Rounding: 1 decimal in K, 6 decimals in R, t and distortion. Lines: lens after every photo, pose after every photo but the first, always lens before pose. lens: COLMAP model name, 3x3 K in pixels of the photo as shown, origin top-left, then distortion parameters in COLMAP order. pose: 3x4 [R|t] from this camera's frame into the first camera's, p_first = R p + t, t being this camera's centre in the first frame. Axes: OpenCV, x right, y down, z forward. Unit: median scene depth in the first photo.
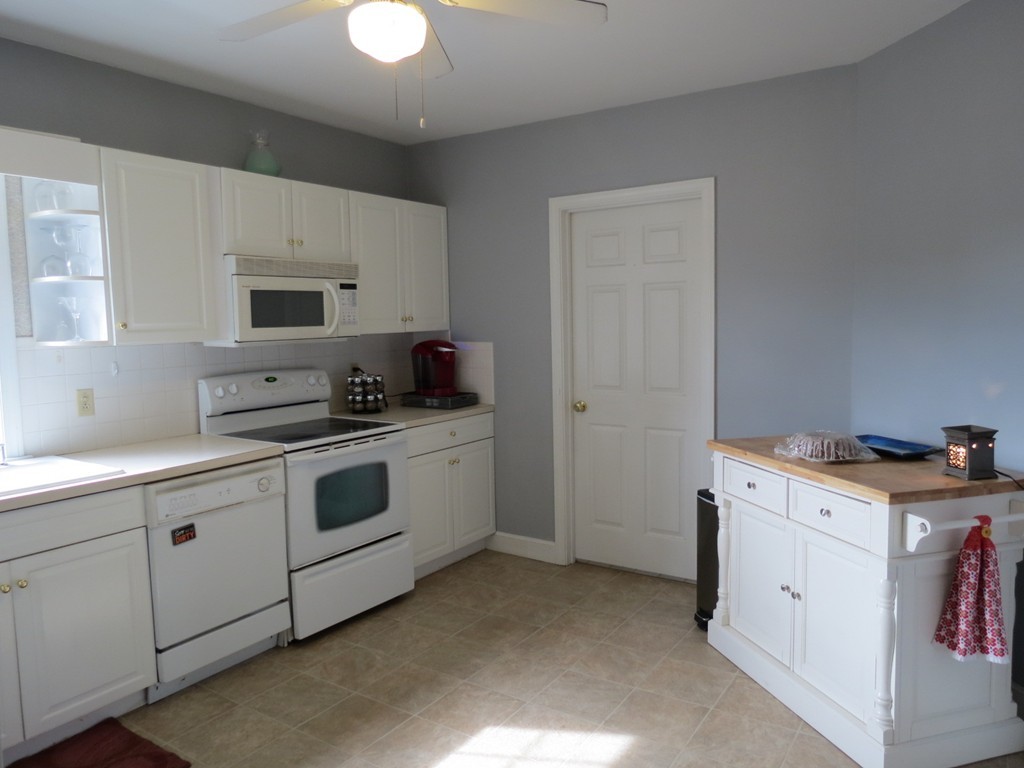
lens RADIAL K [[727.0, 0, 506.4], [0, 727.0, 385.5], [0, 0, 1]] dist [-0.036302, 0.019932]
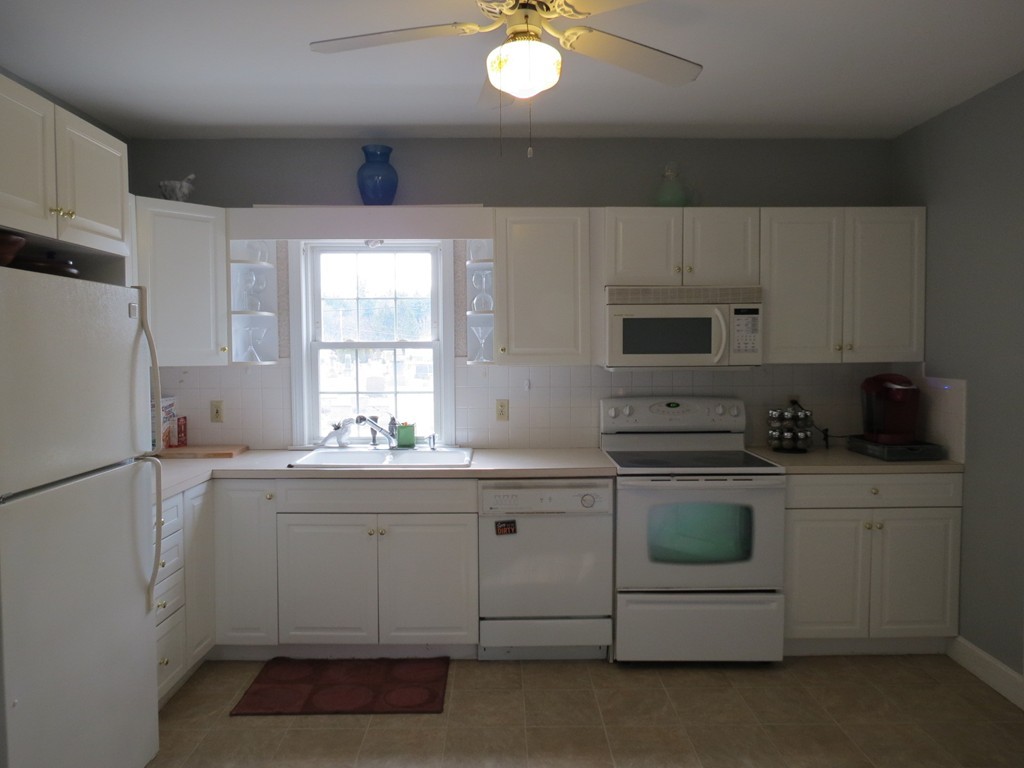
lens RADIAL K [[727.0, 0, 507.5], [0, 727.0, 382.3], [0, 0, 1]] dist [-0.036302, 0.019932]
pose [[0.563611, 0.052814, -0.824351, 0.411961], [-0.081181, 0.996664, 0.008350, -0.032091], [0.822042, 0.062216, 0.566018, 0.251168]]
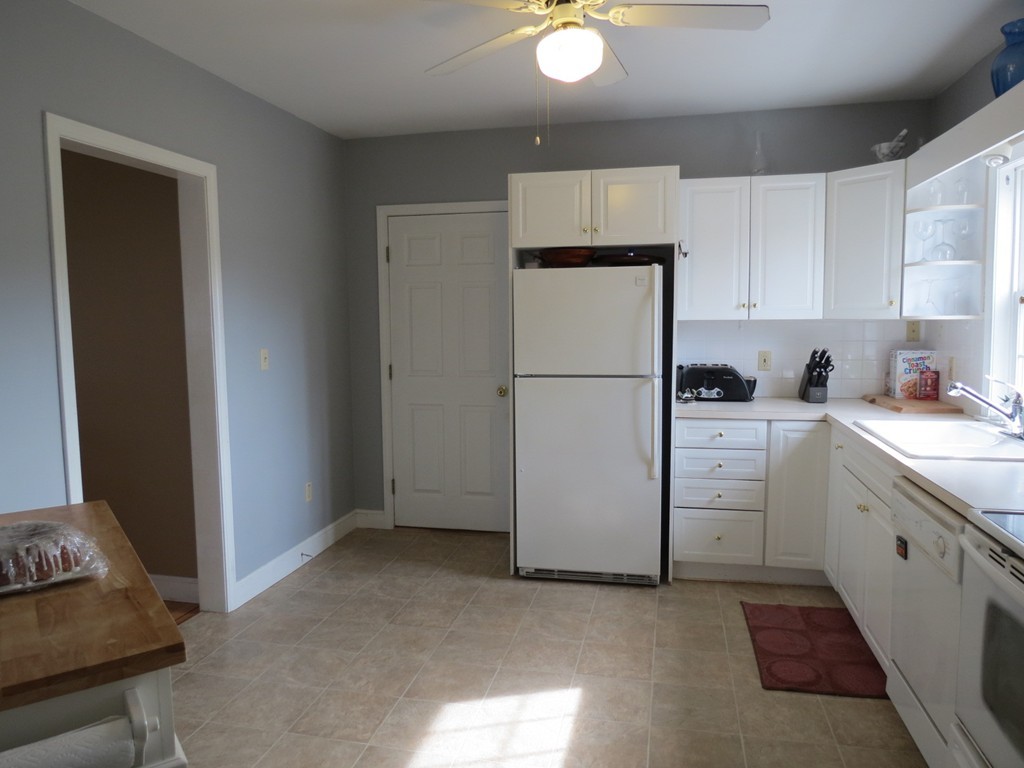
lens RADIAL K [[727.0, 0, 507.8], [0, 727.0, 379.7], [0, 0, 1]] dist [-0.036302, 0.019932]
pose [[-0.933336, 0.059608, -0.354020, 0.220715], [-0.005190, 0.983776, 0.179327, -0.110564], [0.358966, 0.169210, -0.917884, 1.251112]]
